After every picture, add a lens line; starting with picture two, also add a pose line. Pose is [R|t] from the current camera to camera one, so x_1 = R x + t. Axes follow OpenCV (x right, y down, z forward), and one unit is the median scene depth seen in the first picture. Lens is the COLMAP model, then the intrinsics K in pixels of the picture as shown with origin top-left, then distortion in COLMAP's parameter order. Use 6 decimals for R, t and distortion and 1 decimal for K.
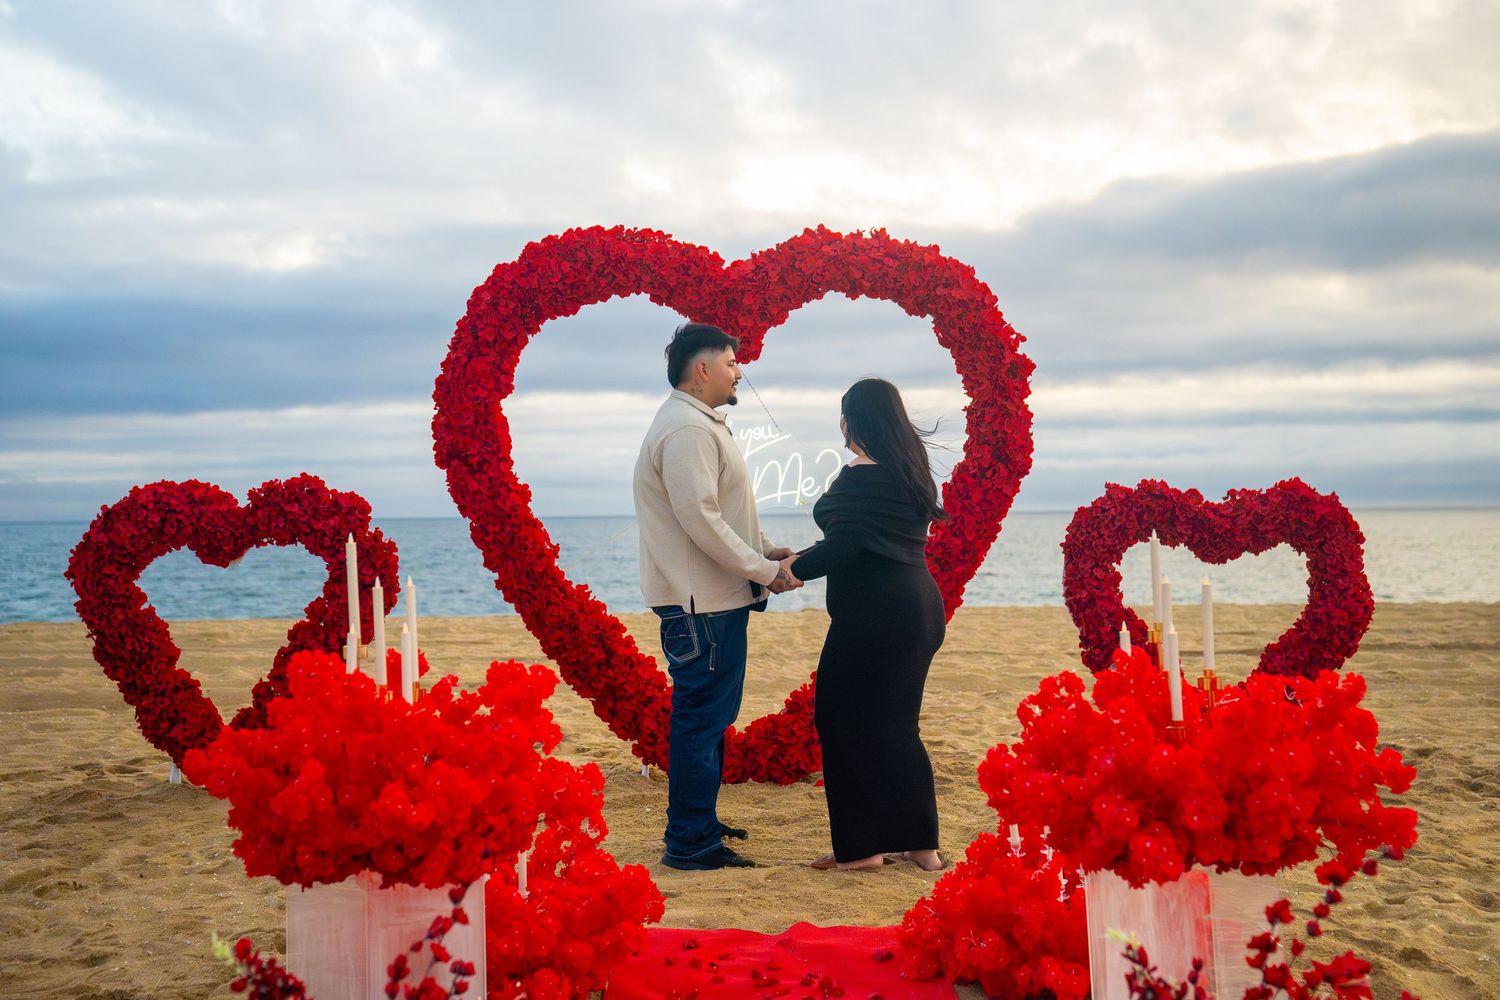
lens RADIAL K [[2001.2, 0, 750.0], [0, 2001.2, 500.0], [0, 0, 1]] dist [0.012509, -0.006850]
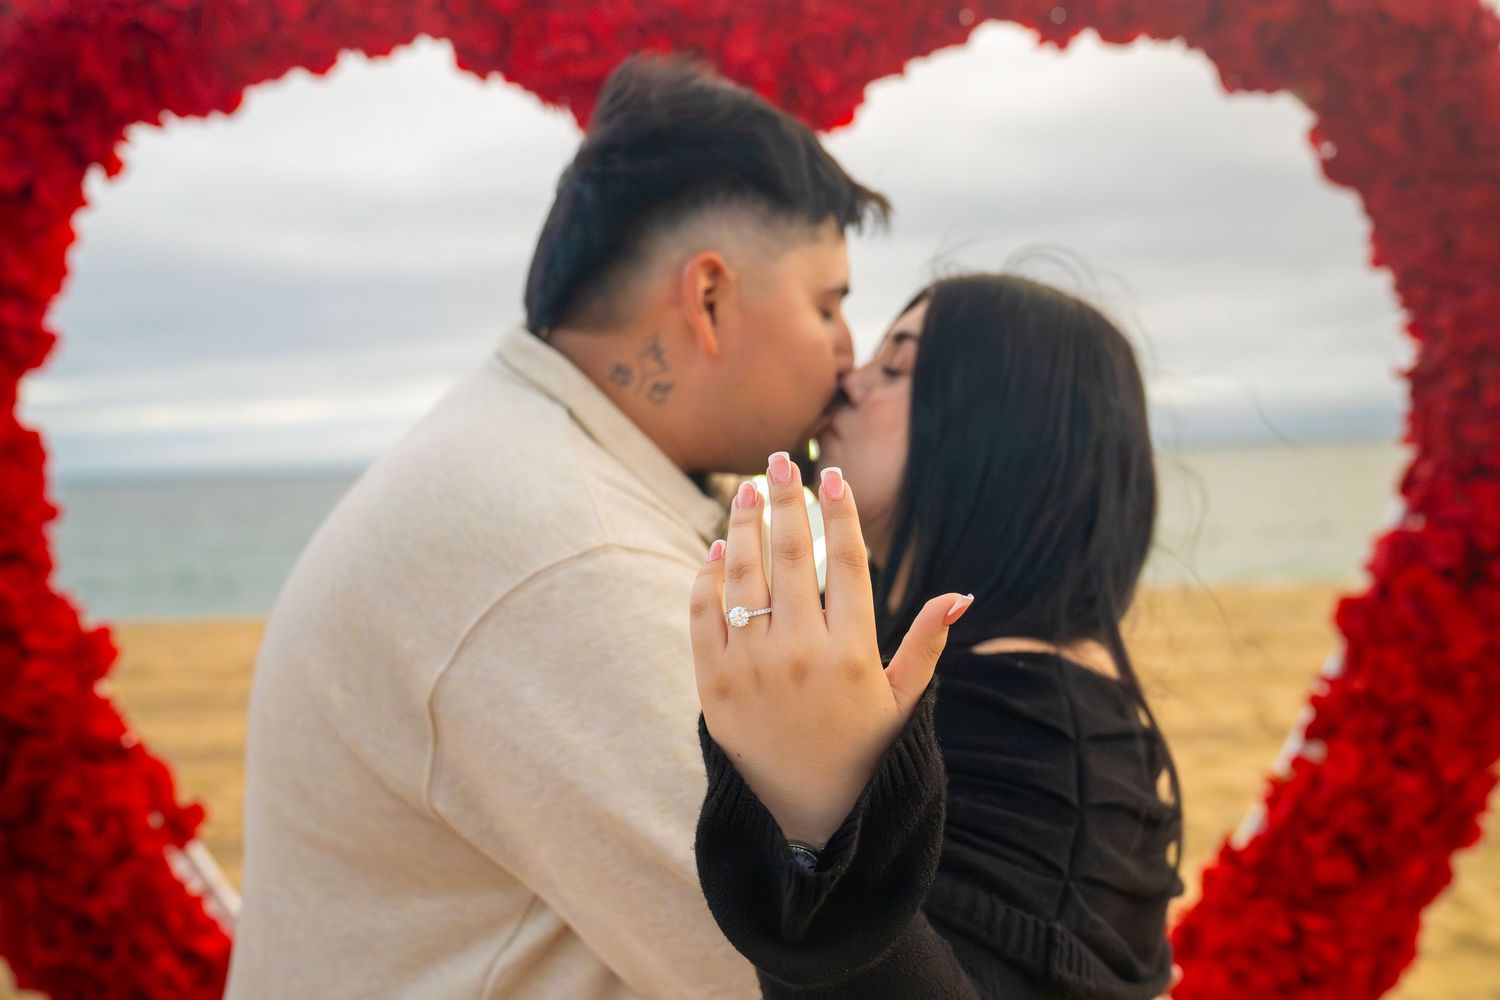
lens RADIAL K [[1442.3, 0, 750.0], [0, 1442.3, 500.0], [0, 0, 1]] dist [-0.000269, -0.003202]
pose [[0.998893, -0.021028, -0.042090, 0.008449], [0.022574, 0.999075, 0.036605, -0.035692], [0.041281, -0.037515, 0.998443, 0.765758]]
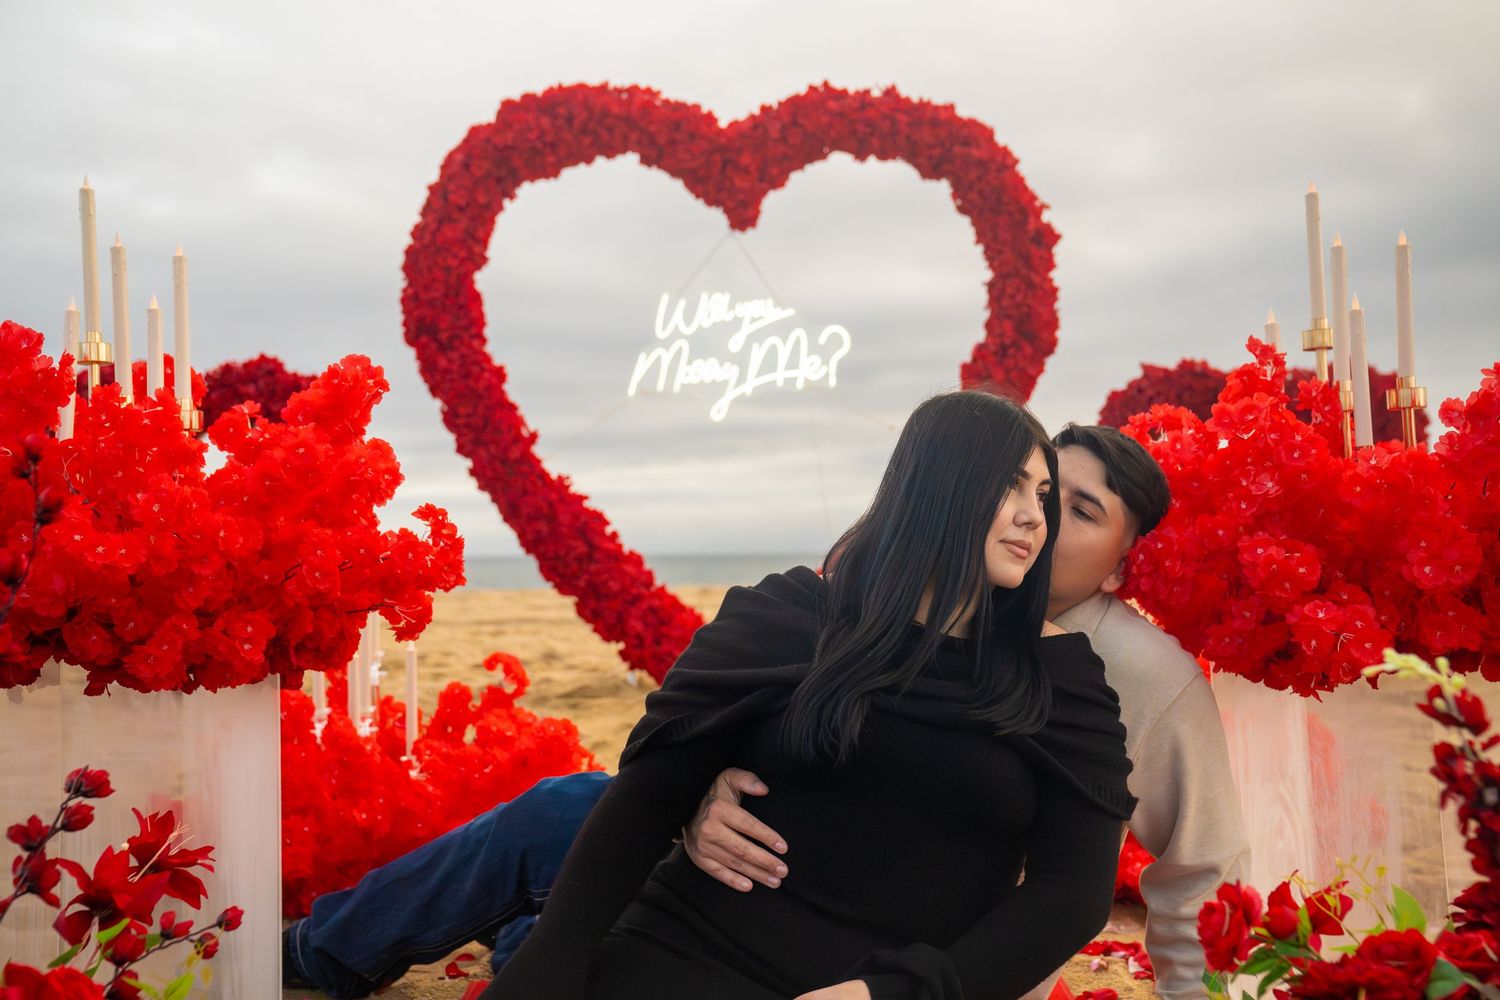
lens RADIAL K [[1741.6, 0, 726.6], [0, 1741.6, 500.0], [0, 0, 1]] dist [0.001941, 0.023159]
pose [[0.999578, -0.000158, -0.029040, 0.013443], [-0.000183, 0.999931, -0.011727, 0.063645], [0.029039, 0.011727, 0.999509, 0.211140]]
